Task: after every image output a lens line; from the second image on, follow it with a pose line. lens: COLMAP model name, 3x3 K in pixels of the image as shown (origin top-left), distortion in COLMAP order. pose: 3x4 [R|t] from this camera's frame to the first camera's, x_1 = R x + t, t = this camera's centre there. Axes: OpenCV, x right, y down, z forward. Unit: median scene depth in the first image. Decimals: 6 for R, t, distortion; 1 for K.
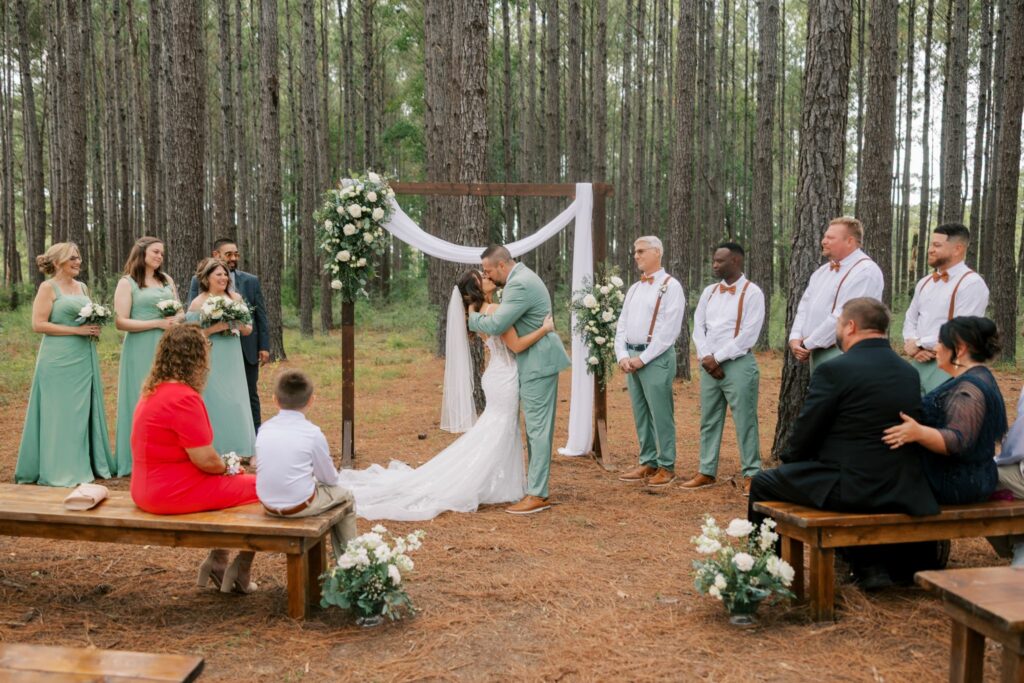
lens RADIAL K [[938.0, 0, 512.0], [0, 938.0, 341.5], [0, 0, 1]] dist [0.014250, 0.002587]
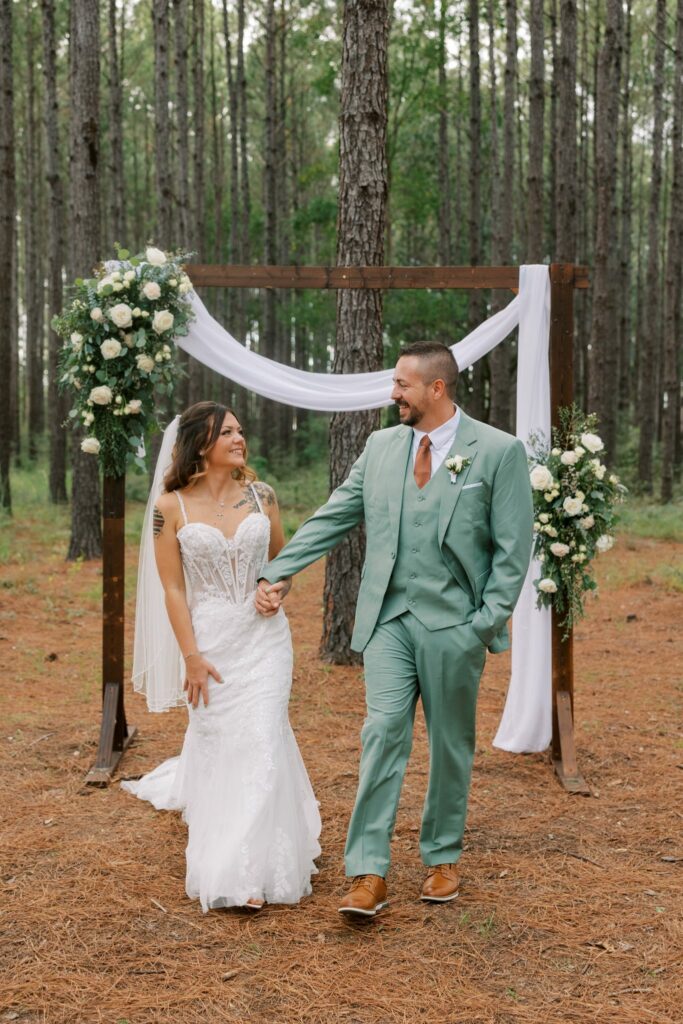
lens RADIAL K [[1367.0, 0, 341.5], [0, 1367.0, 512.0], [0, 0, 1]] dist [-0.018997, 0.089706]
pose [[0.994102, 0.010567, -0.107936, 0.053264], [-0.011311, 0.999916, -0.006278, -0.016856], [0.107861, 0.007462, 0.994138, 0.191785]]
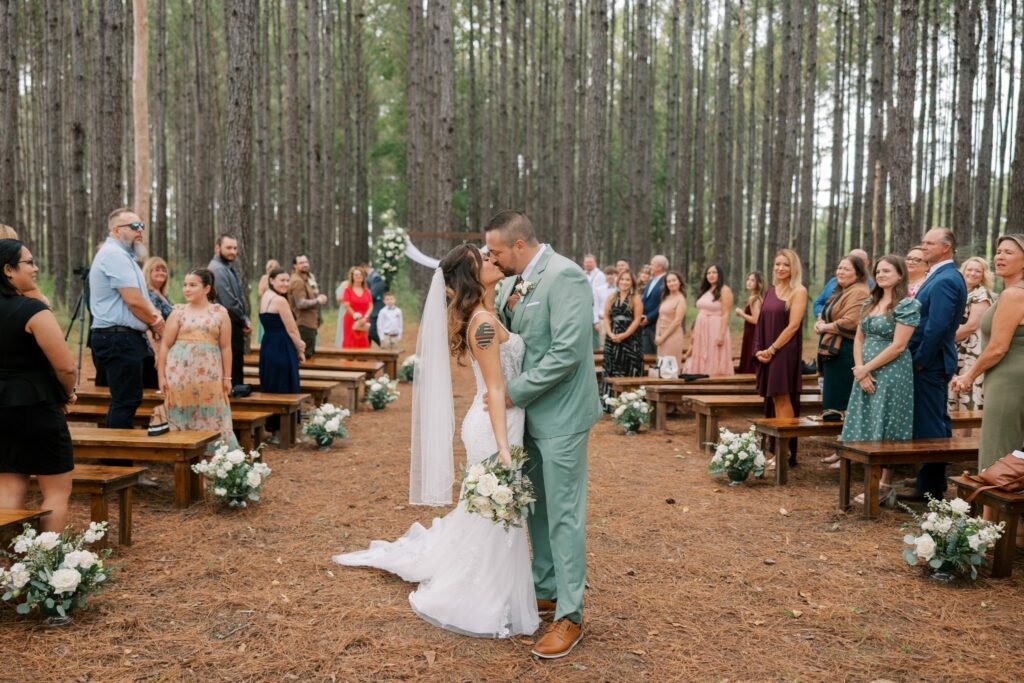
lens RADIAL K [[868.8, 0, 502.3], [0, 868.8, 316.5], [0, 0, 1]] dist [0.014014, 0.003326]
pose [[0.999658, 0.007099, 0.025187, 0.043915], [-0.006792, 0.999902, -0.012241, 0.051399], [-0.025271, 0.012066, 0.999608, -1.041991]]
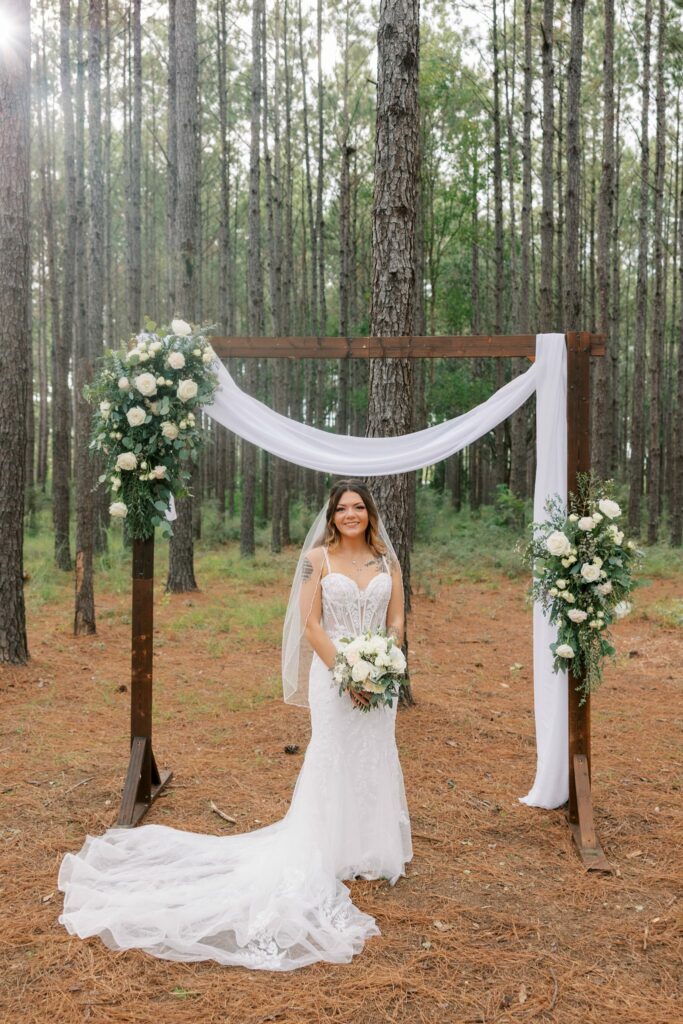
lens RADIAL K [[1015.2, 0, 327.2], [0, 1015.2, 513.2], [0, 0, 1]] dist [-0.012569, 0.000310]
pose [[0.983862, 0.010747, -0.178604, 0.055686], [-0.017686, 0.999148, -0.037302, -0.036490], [0.178051, 0.039859, 0.983214, 0.391220]]
